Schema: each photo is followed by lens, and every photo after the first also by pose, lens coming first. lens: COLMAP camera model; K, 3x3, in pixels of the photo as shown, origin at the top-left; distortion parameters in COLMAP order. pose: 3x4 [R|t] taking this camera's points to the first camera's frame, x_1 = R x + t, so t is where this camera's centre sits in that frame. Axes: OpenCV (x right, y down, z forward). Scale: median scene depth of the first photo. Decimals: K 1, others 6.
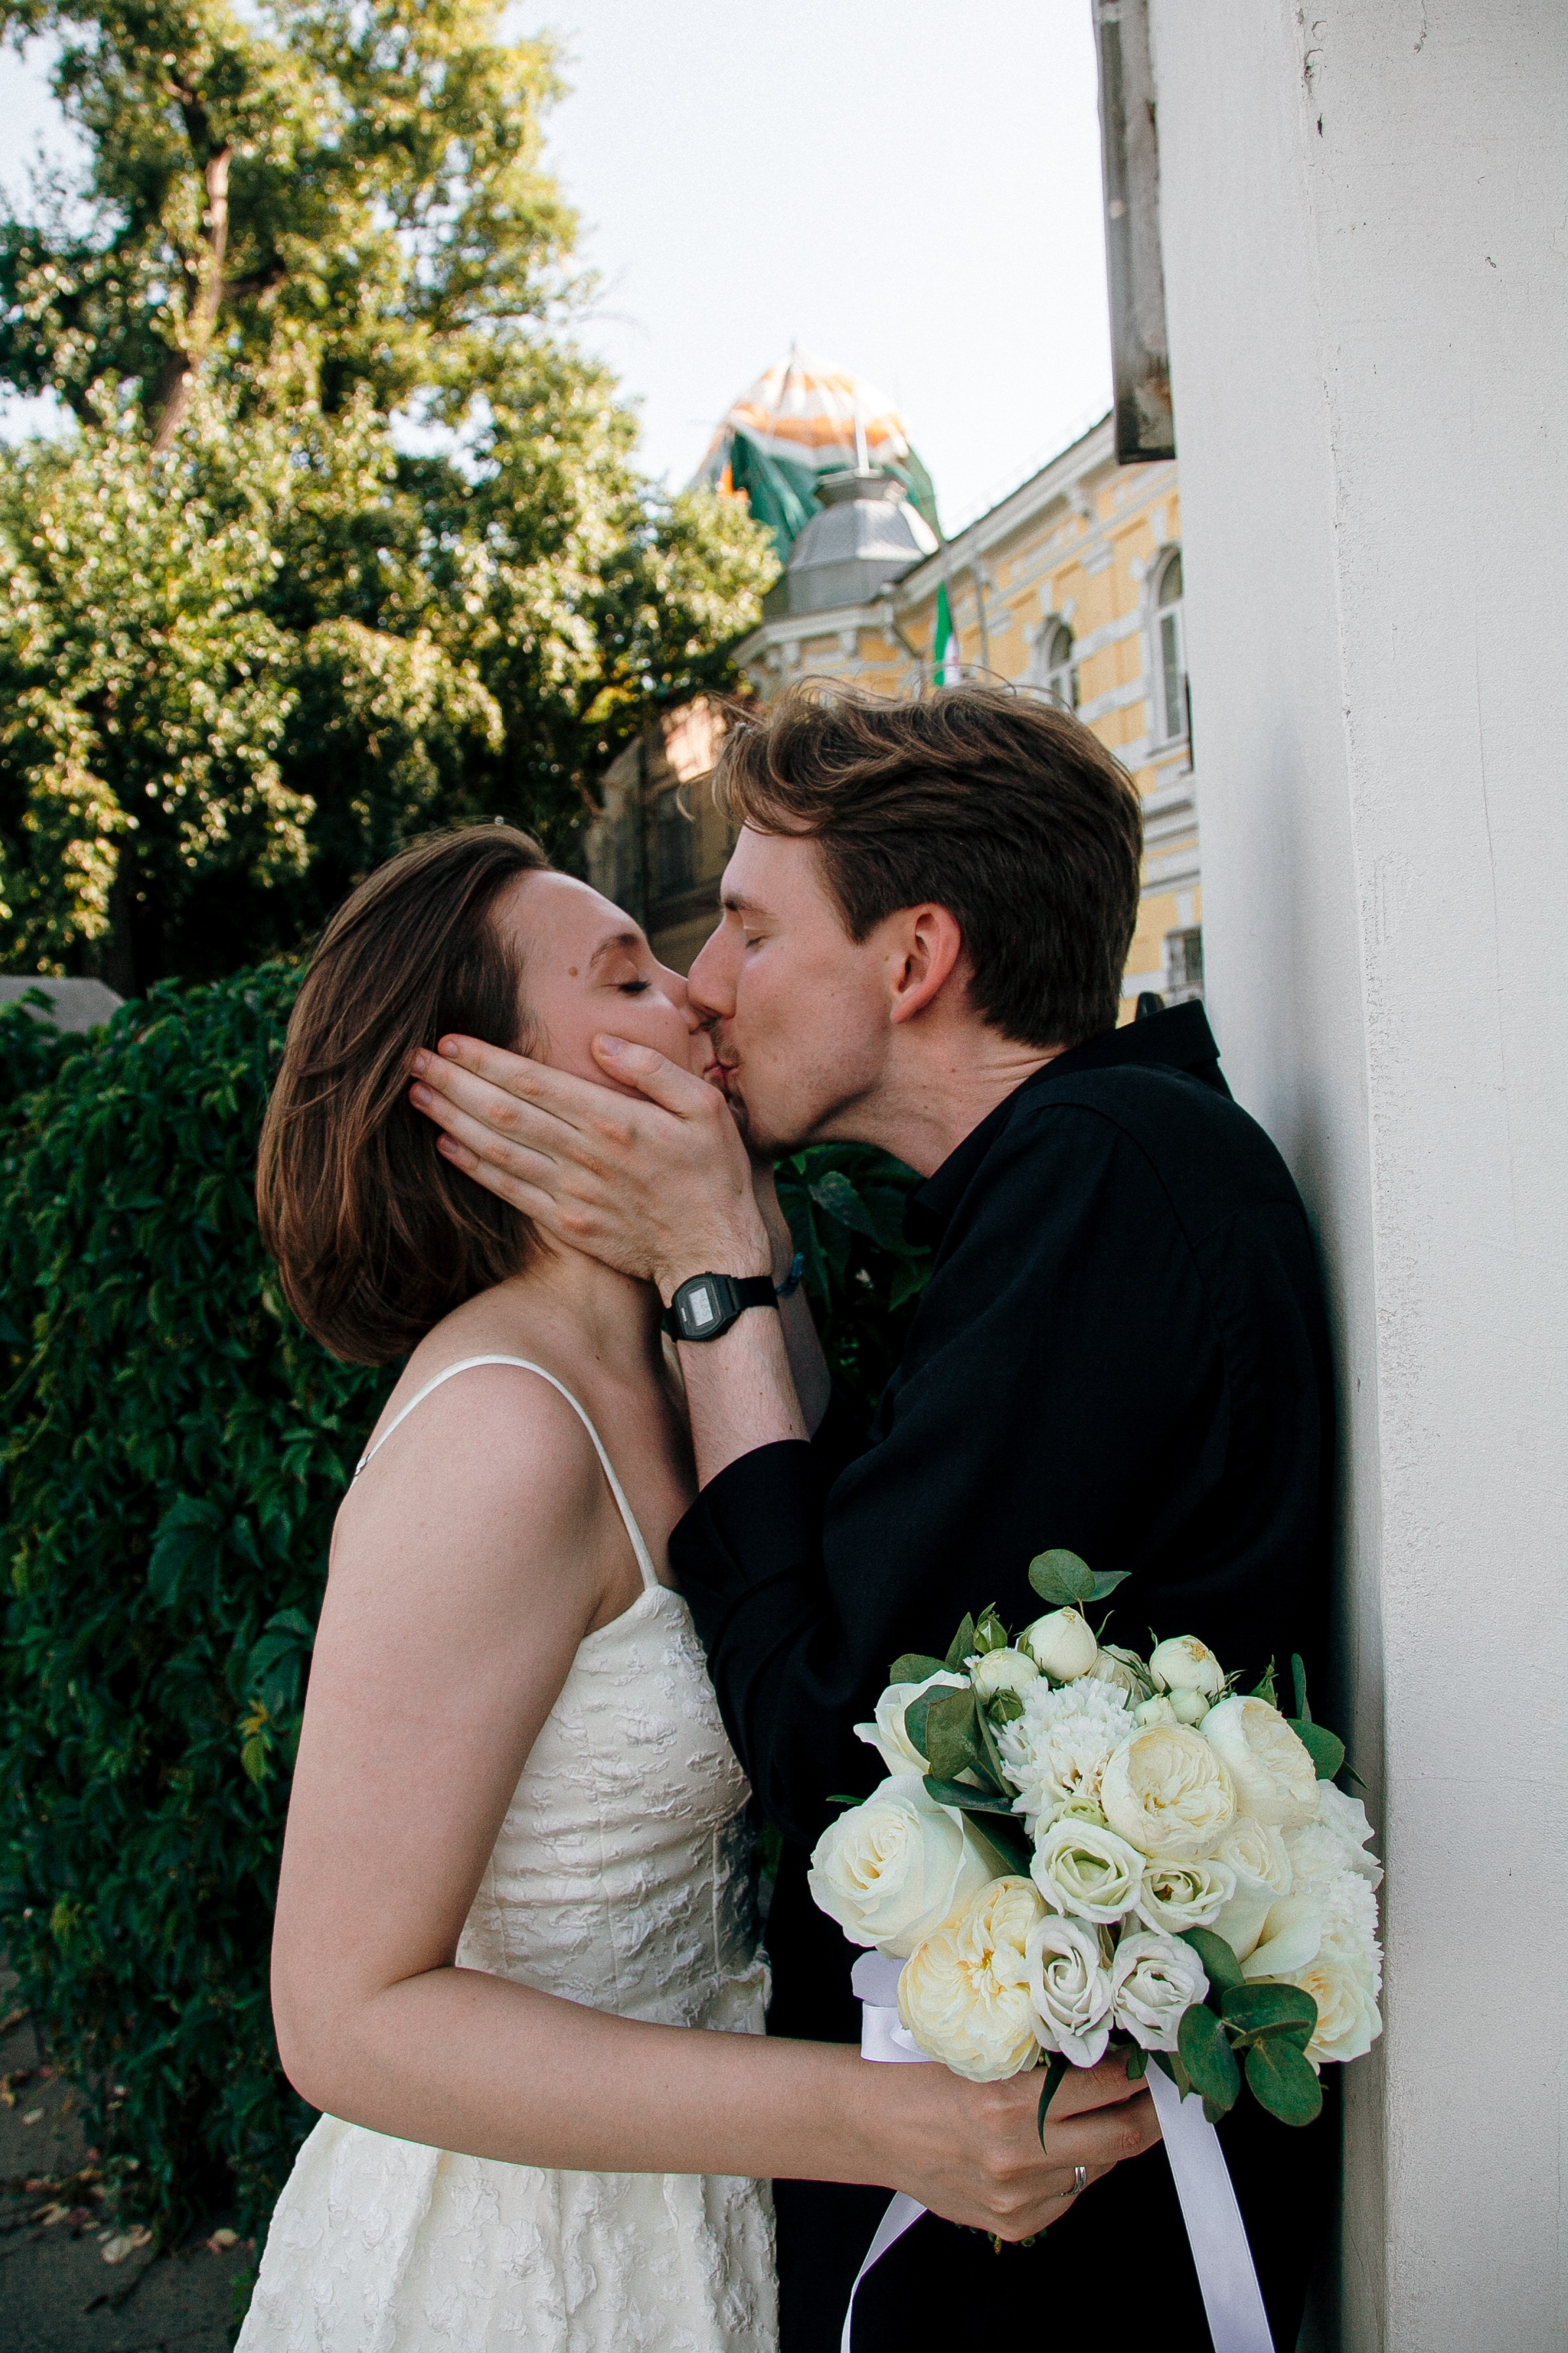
lens RADIAL K [[1627.5, 0, 780.4], [0, 1627.5, 1111.8], [0, 0, 1]] dist [-0.122791, 0.053141]
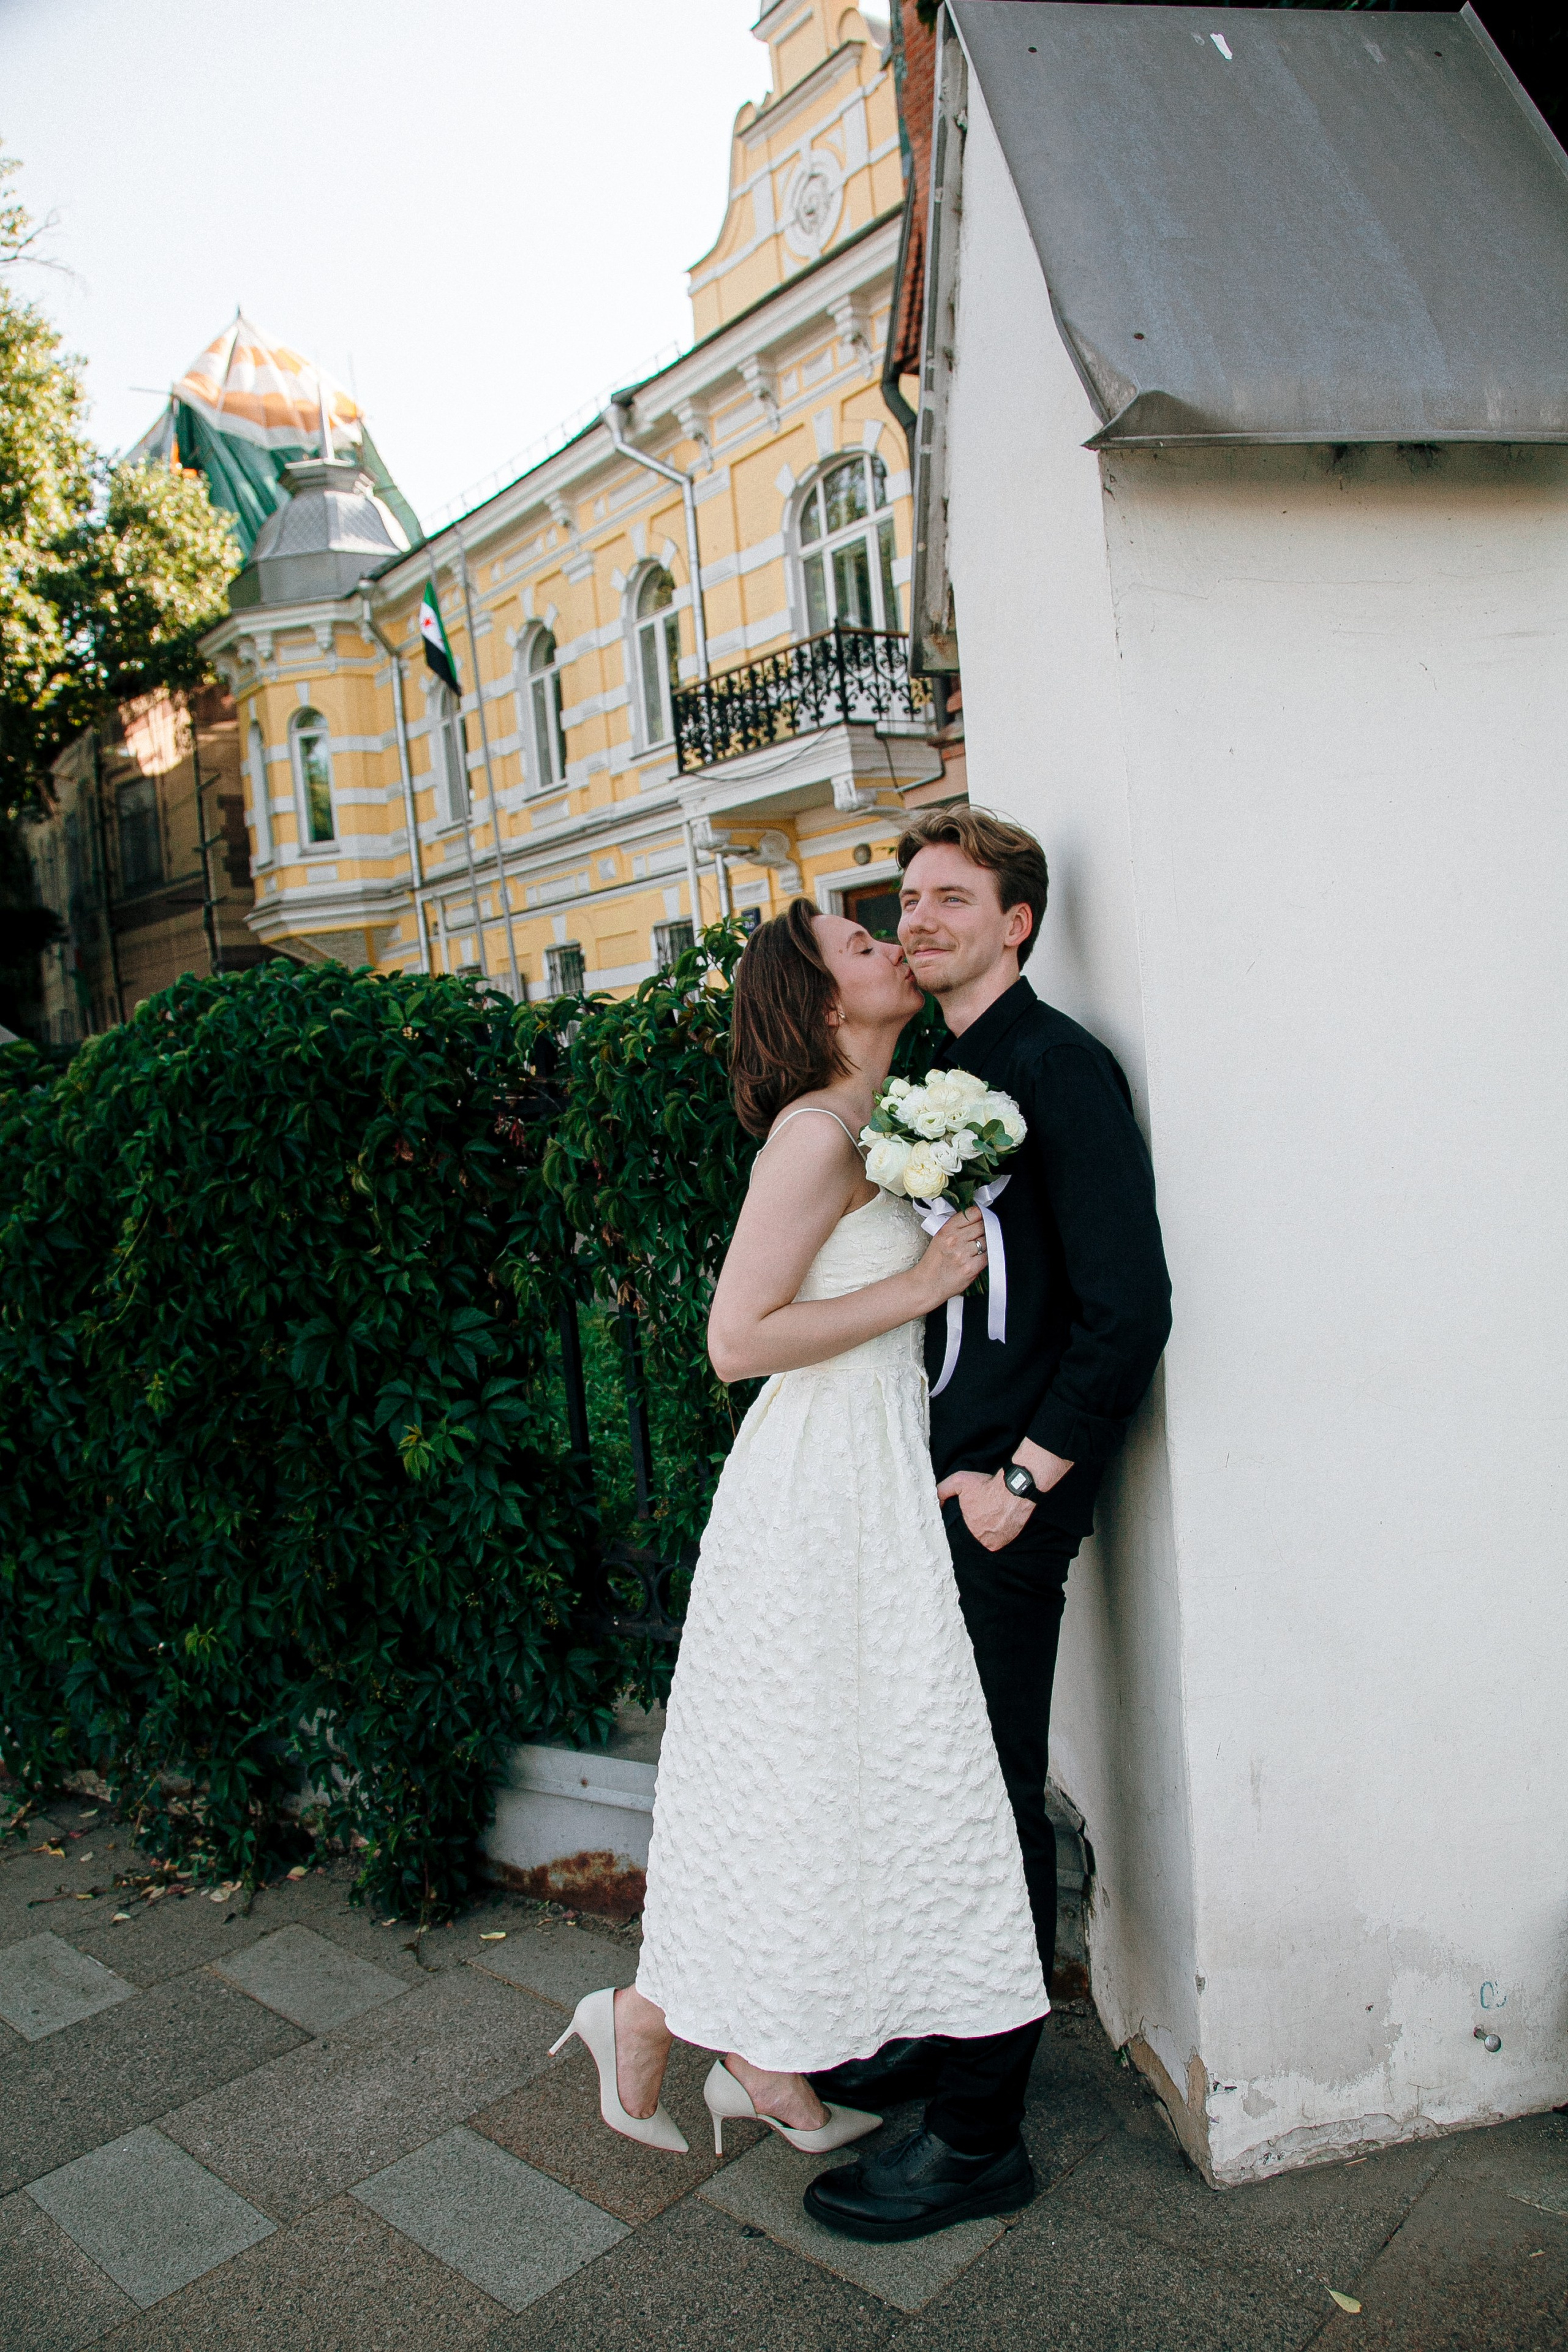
lens RADIAL K [[1658.8, 0, 784.0], [0, 1658.8, 1176.0], [0, 0, 1]] dist [-0.081964, 0.004523]
pose [[0.942170, -0.054212, 0.330722, -0.049803], [0.041010, 0.998063, 0.046772, 0.006143], [-0.332617, -0.030504, 0.942568, -0.064845]]
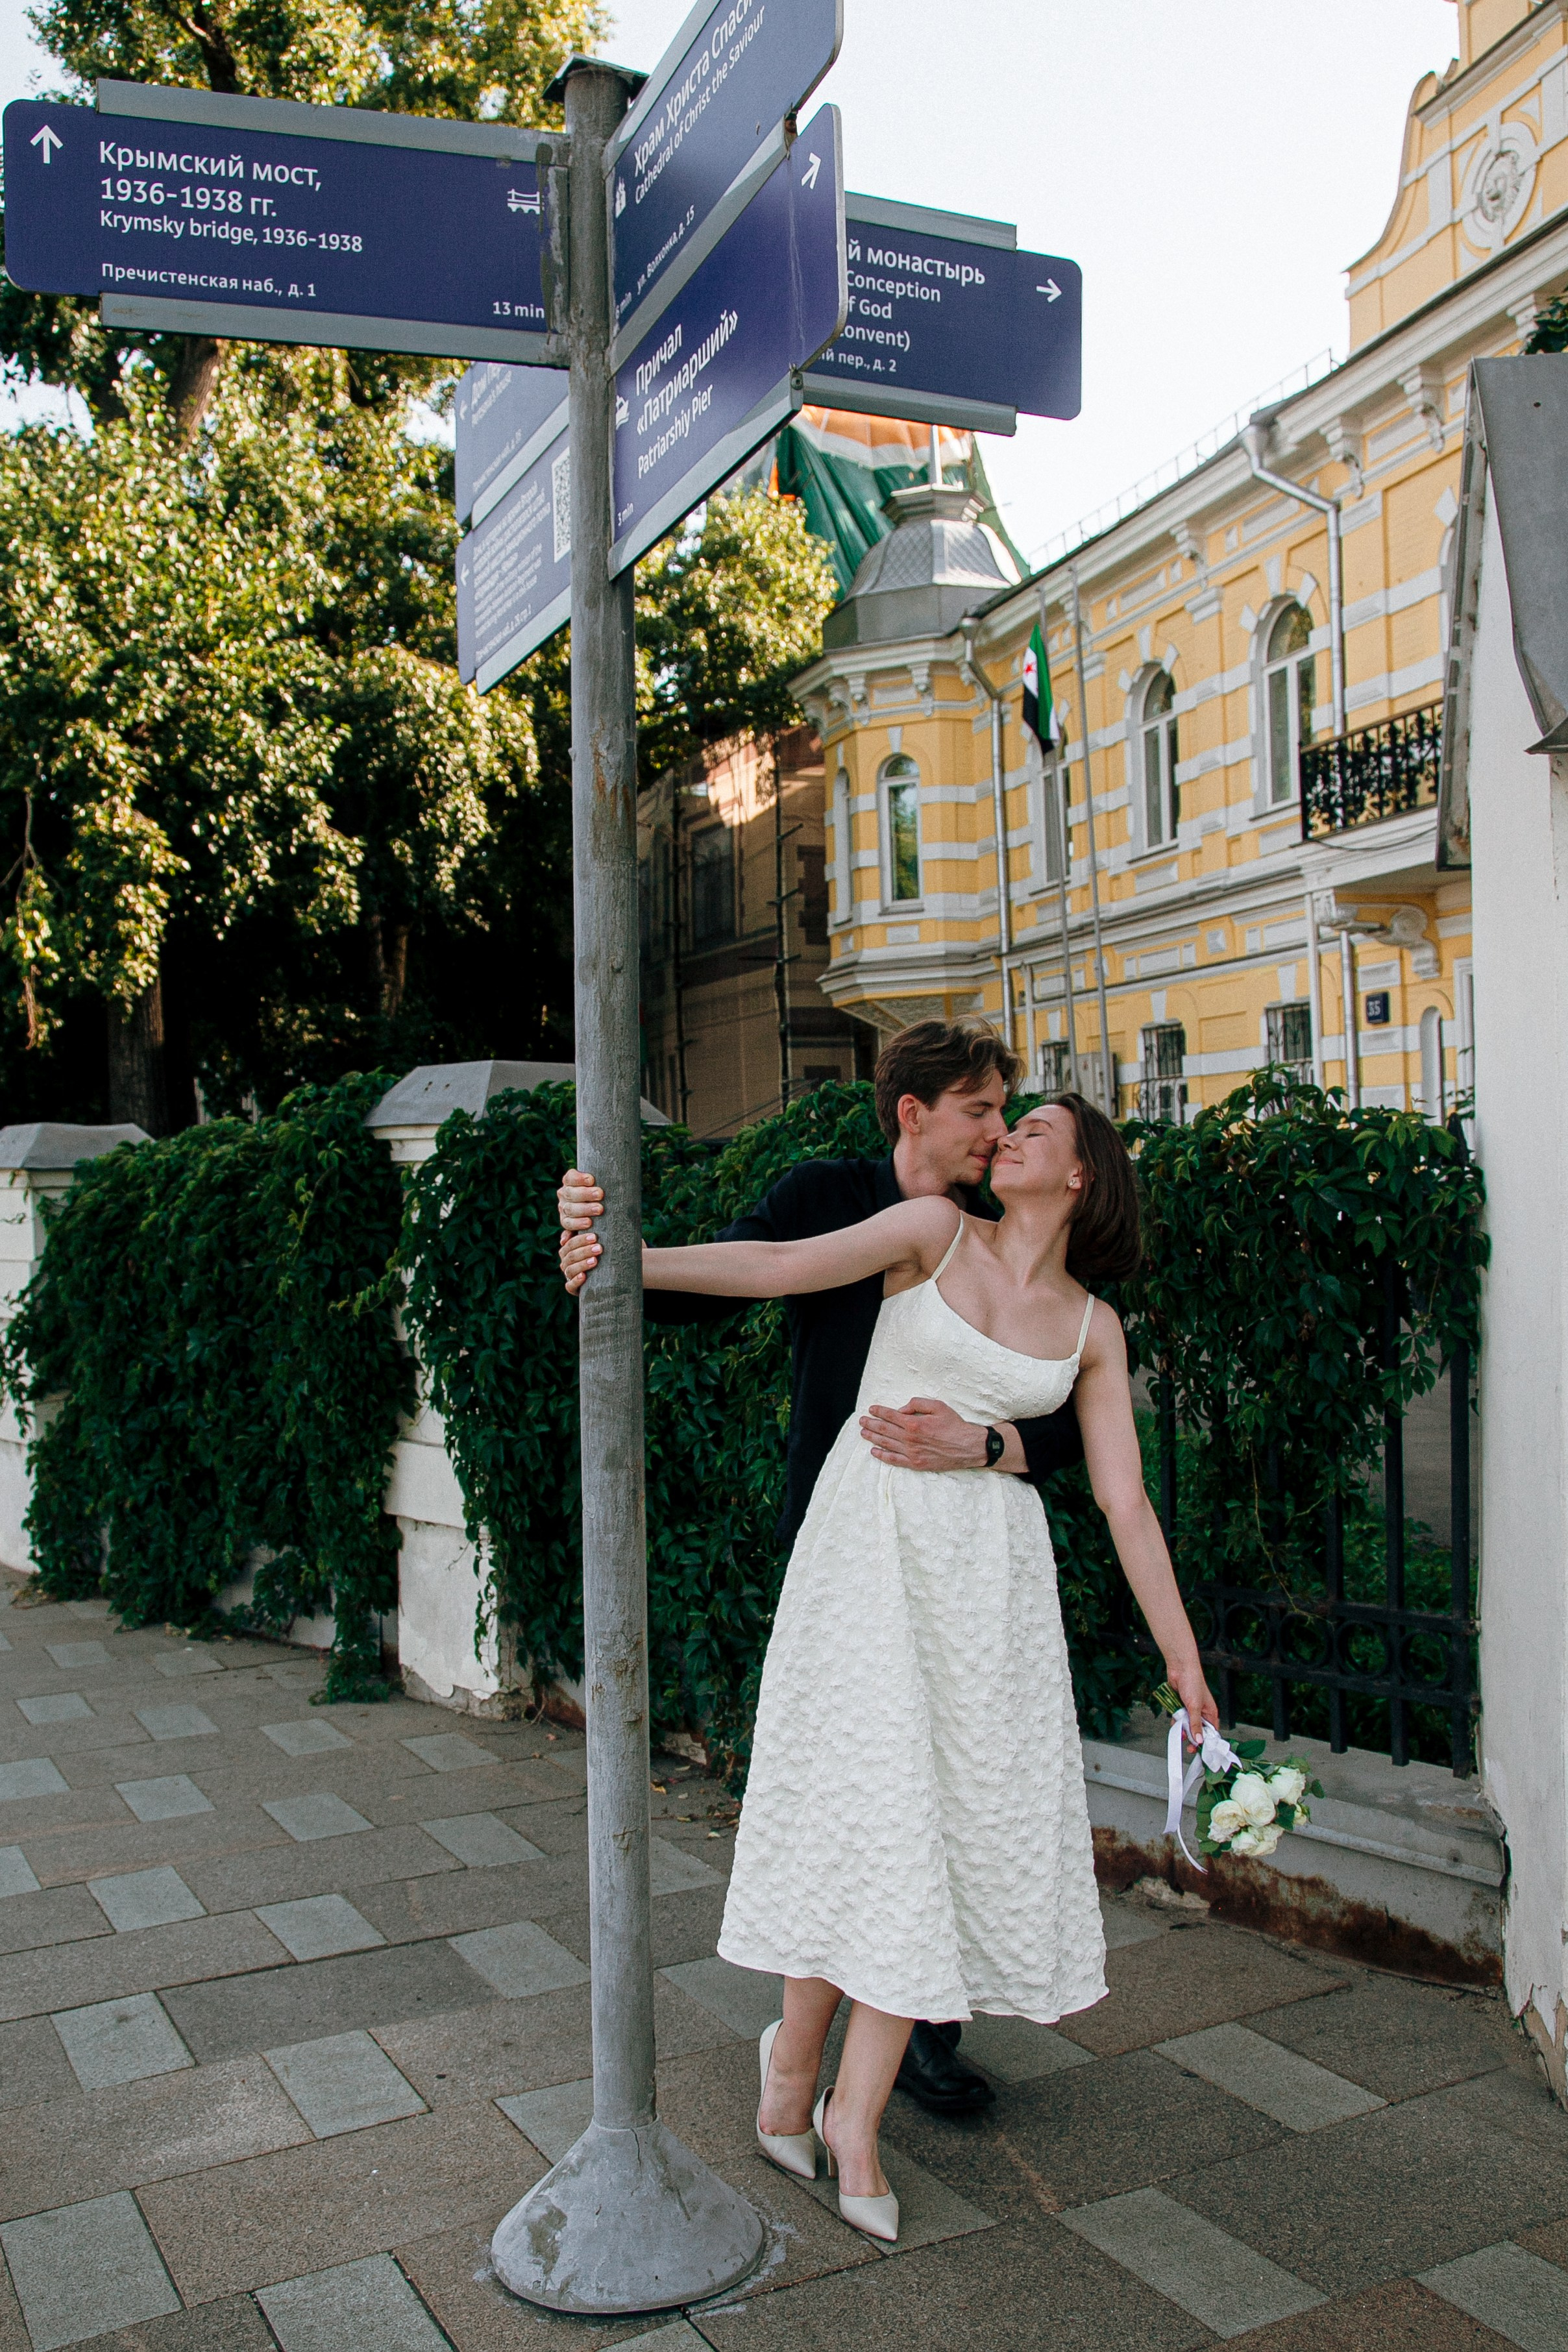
lens RADIAL K [[1982.3, 0, 775.9], [0, 1982.3, 1236.9], [0, 0, 1]] dist [-0.115341, 0.161117]
pose [[0.999621, 0.021490, 0.017221, -0.062724], [-0.021848, 0.999543, 0.020895, 0.005301], [-0.016764, -0.021263, 0.999633, -0.144939]]
